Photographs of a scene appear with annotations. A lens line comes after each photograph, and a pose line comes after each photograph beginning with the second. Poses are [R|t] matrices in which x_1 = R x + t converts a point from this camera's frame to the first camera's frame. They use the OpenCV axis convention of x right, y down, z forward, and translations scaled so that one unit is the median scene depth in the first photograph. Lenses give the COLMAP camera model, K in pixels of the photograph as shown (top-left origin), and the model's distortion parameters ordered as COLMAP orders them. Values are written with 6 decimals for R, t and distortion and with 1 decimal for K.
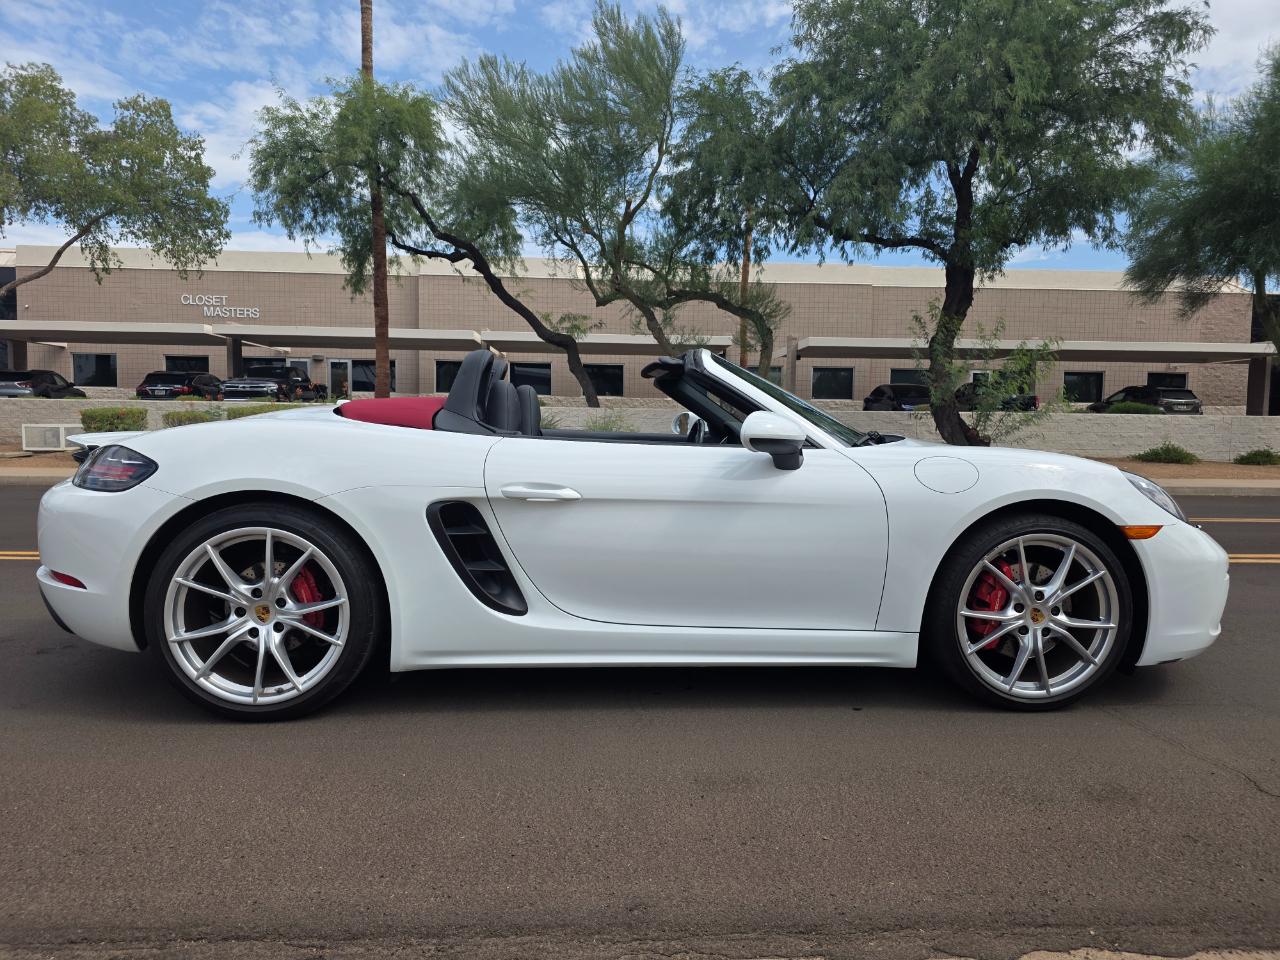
lens RADIAL K [[867.4, 0, 640.0], [0, 867.4, 480.0], [0, 0, 1]] dist [0.047759, -0.041077]
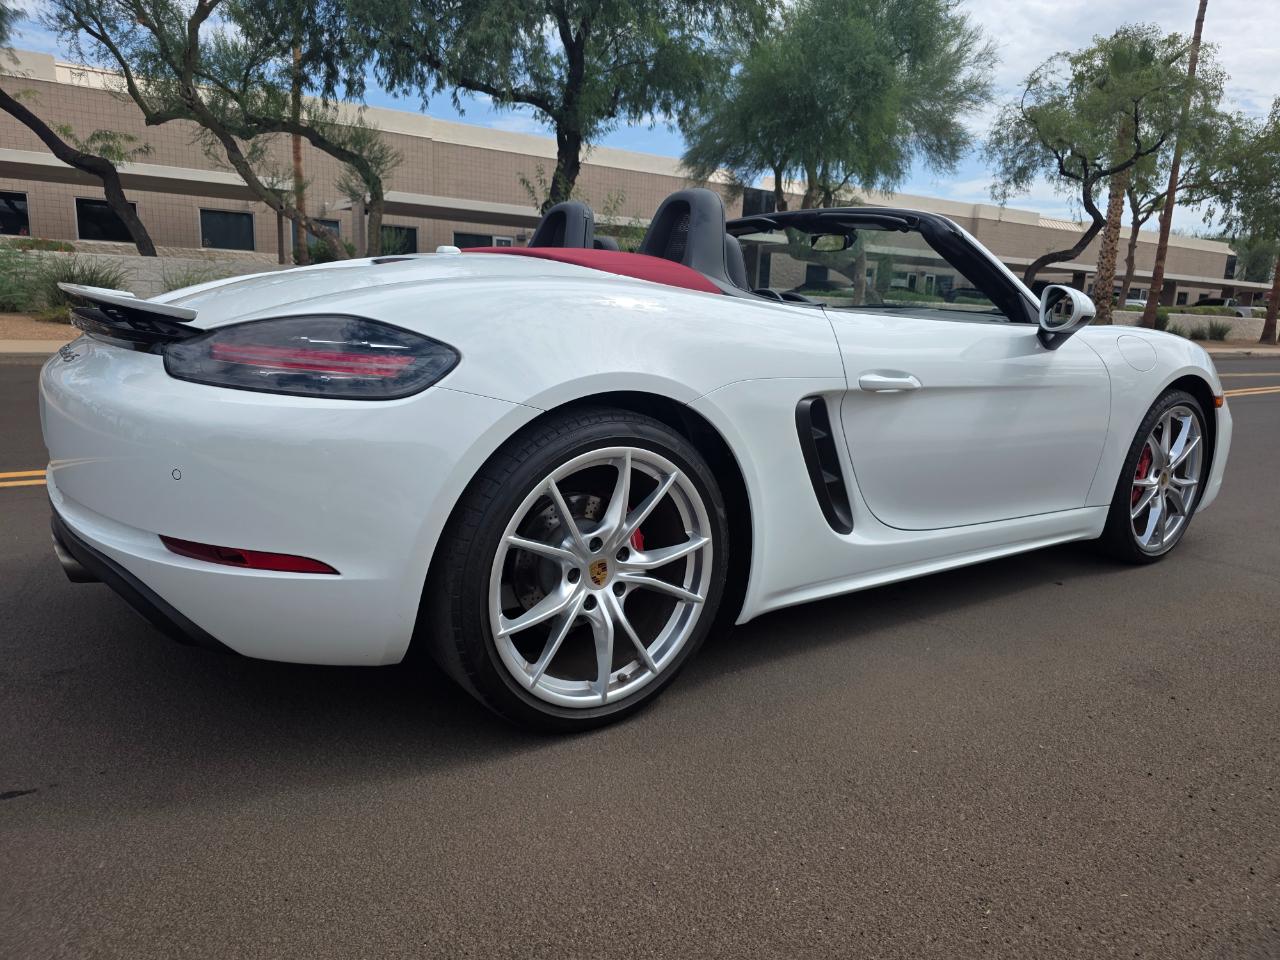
lens RADIAL K [[863.3, 0, 628.0], [0, 863.3, 471.7], [0, 0, 1]] dist [0.050650, -0.043462]
pose [[0.853131, -0.079147, 0.515659, -0.119616], [0.003585, 0.989291, 0.145912, -0.003442], [-0.521685, -0.122634, 0.844278, 0.069406]]
